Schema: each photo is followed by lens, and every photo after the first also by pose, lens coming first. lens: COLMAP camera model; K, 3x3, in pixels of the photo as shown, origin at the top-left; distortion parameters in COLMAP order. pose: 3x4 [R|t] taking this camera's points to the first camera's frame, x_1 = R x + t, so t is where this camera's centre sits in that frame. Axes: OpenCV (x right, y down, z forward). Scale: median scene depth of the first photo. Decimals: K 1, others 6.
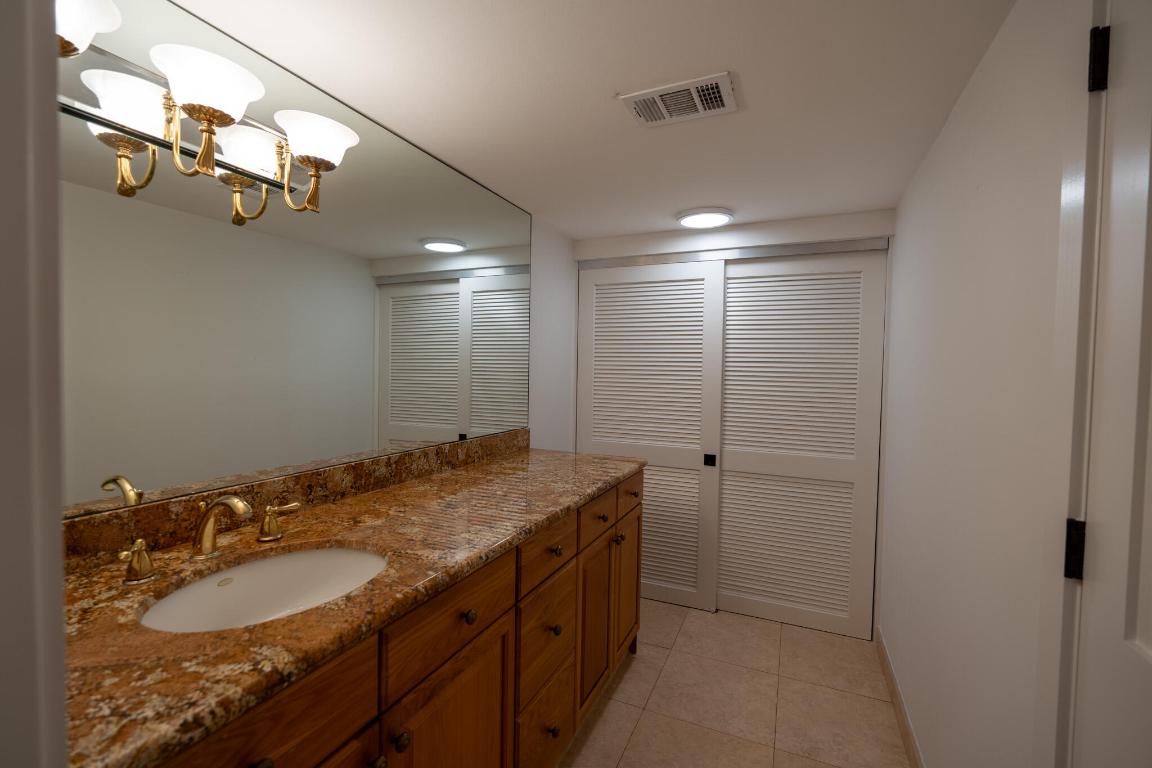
lens RADIAL K [[500.3, 0, 576.0], [0, 500.3, 384.0], [0, 0, 1]] dist [-0.000862, 0.000035]
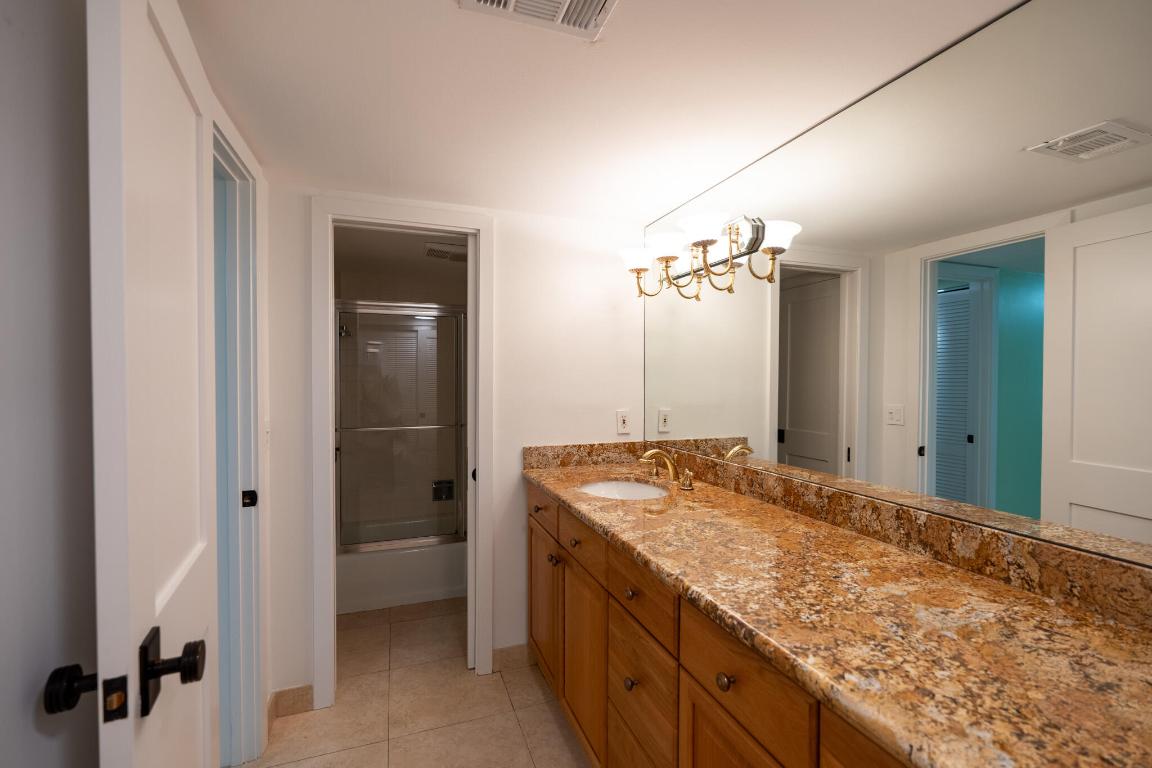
lens RADIAL K [[500.3, 0, 576.0], [0, 500.3, 384.0], [0, 0, 1]] dist [-0.000862, 0.000035]
pose [[-0.721395, -0.010026, -0.692452, 0.559749], [-0.033144, 0.999249, 0.020061, -0.040218], [0.691731, 0.037422, -0.721185, 1.351892]]
